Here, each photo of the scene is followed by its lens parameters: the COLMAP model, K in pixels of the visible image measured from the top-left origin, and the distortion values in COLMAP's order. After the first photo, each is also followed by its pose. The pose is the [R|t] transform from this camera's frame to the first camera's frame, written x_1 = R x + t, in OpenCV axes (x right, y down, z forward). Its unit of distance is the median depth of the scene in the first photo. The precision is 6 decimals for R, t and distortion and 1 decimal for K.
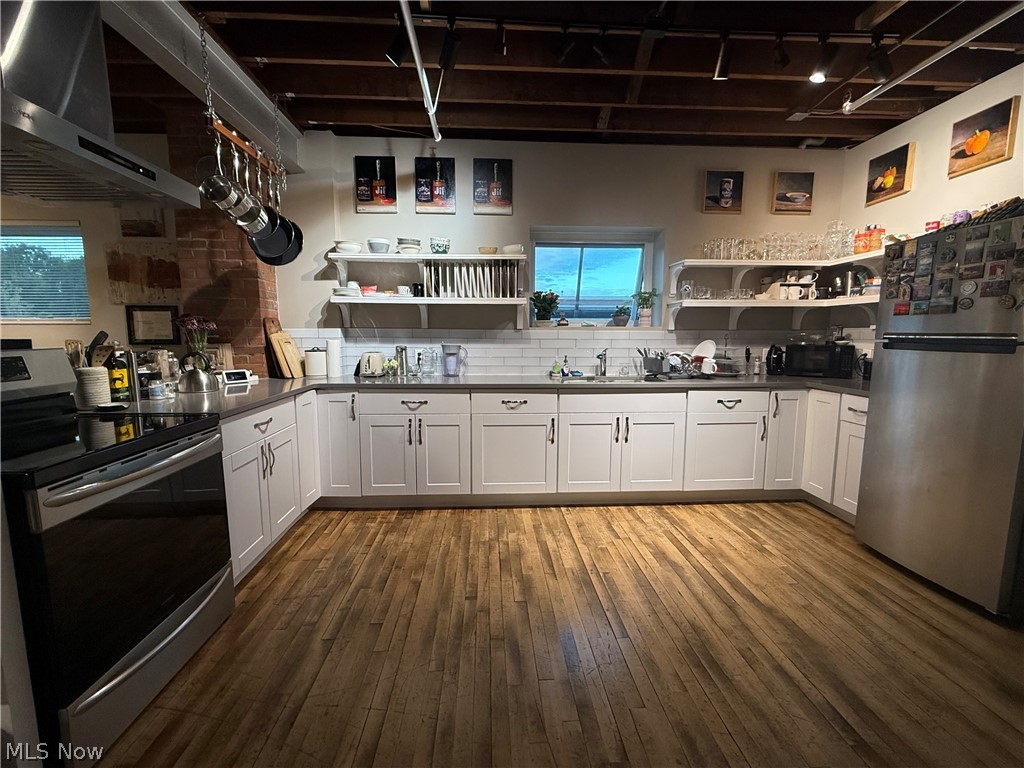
lens RADIAL K [[410.2, 0, 511.0], [0, 410.2, 375.5], [0, 0, 1]] dist [-0.000260, -0.000513]
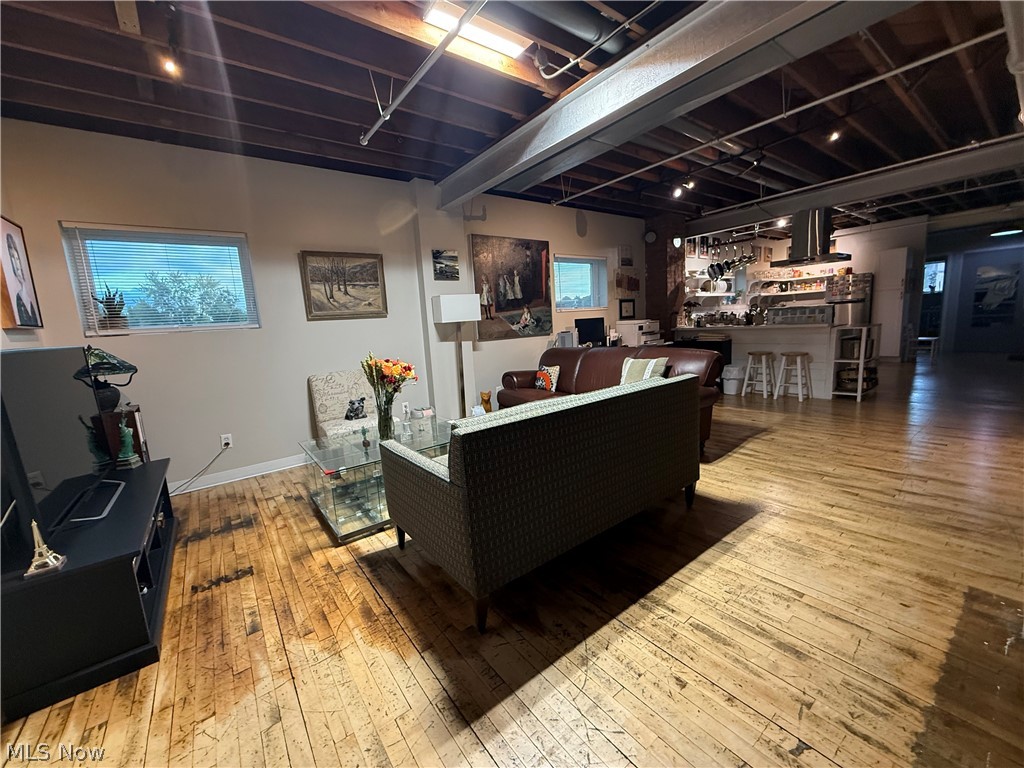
lens RADIAL K [[410.2, 0, 506.6], [0, 410.2, 385.2], [0, 0, 1]] dist [-0.000260, -0.000513]
pose [[0.835186, -0.133505, 0.533517, -2.592964], [0.124579, 0.990798, 0.052913, 0.074124], [-0.535672, 0.022273, 0.844132, -0.419108]]
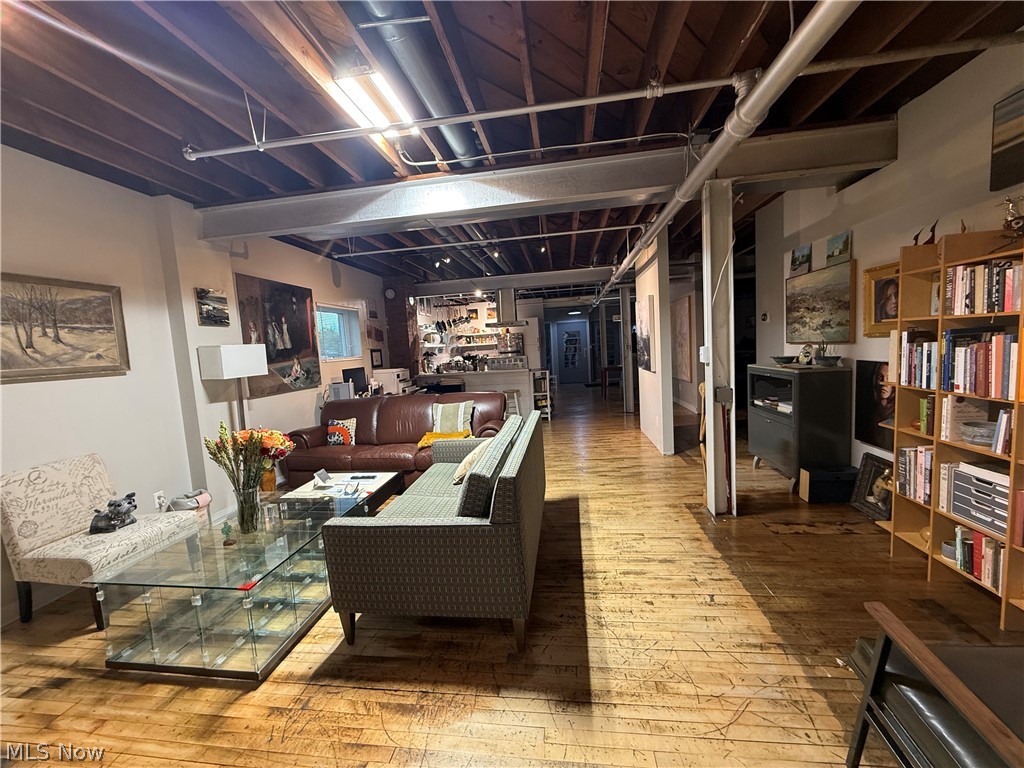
lens RADIAL K [[410.2, 0, 510.9], [0, 410.2, 385.2], [0, 0, 1]] dist [-0.000260, -0.000513]
pose [[0.195389, -0.105635, 0.975020, -2.926565], [0.175075, 0.981970, 0.071304, -0.014168], [-0.964973, 0.156770, 0.210360, -0.118311]]
